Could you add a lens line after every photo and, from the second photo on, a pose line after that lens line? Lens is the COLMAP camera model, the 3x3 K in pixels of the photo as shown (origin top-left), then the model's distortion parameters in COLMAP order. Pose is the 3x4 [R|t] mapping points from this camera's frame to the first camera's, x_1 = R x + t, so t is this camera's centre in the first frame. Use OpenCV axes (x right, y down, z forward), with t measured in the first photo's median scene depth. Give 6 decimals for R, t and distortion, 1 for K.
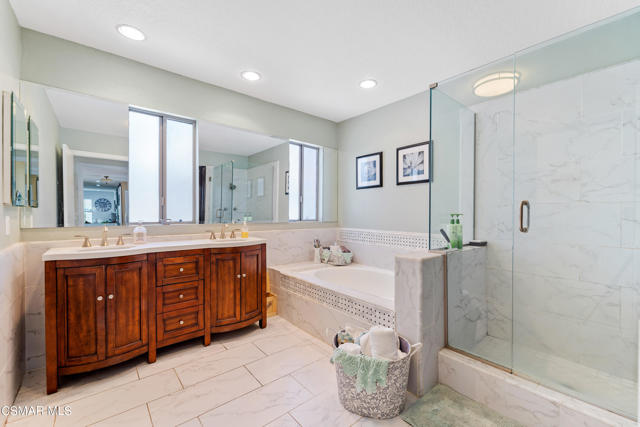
lens RADIAL K [[269.7, 0, 320.0], [0, 269.7, 213.5], [0, 0, 1]] dist [0.001415, -0.000070]
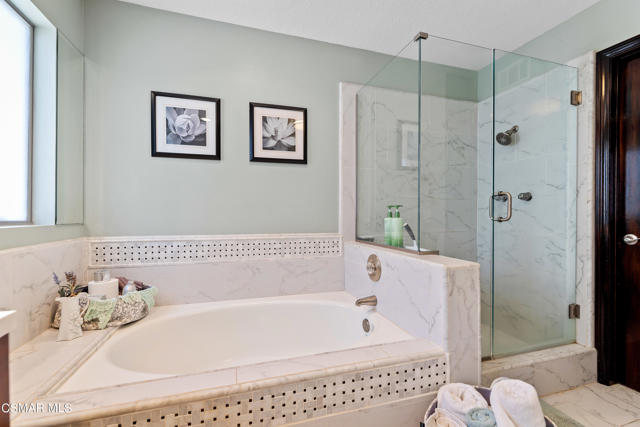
lens RADIAL K [[283.7, 0, 333.5], [0, 283.7, 213.3], [0, 0, 1]] dist [0.002885, 0.000139]
pose [[0.374744, -0.002432, 0.927125, -0.264698], [0.001132, 0.999997, 0.002166, 0.016375], [-0.927127, 0.000238, 0.374746, 0.588165]]
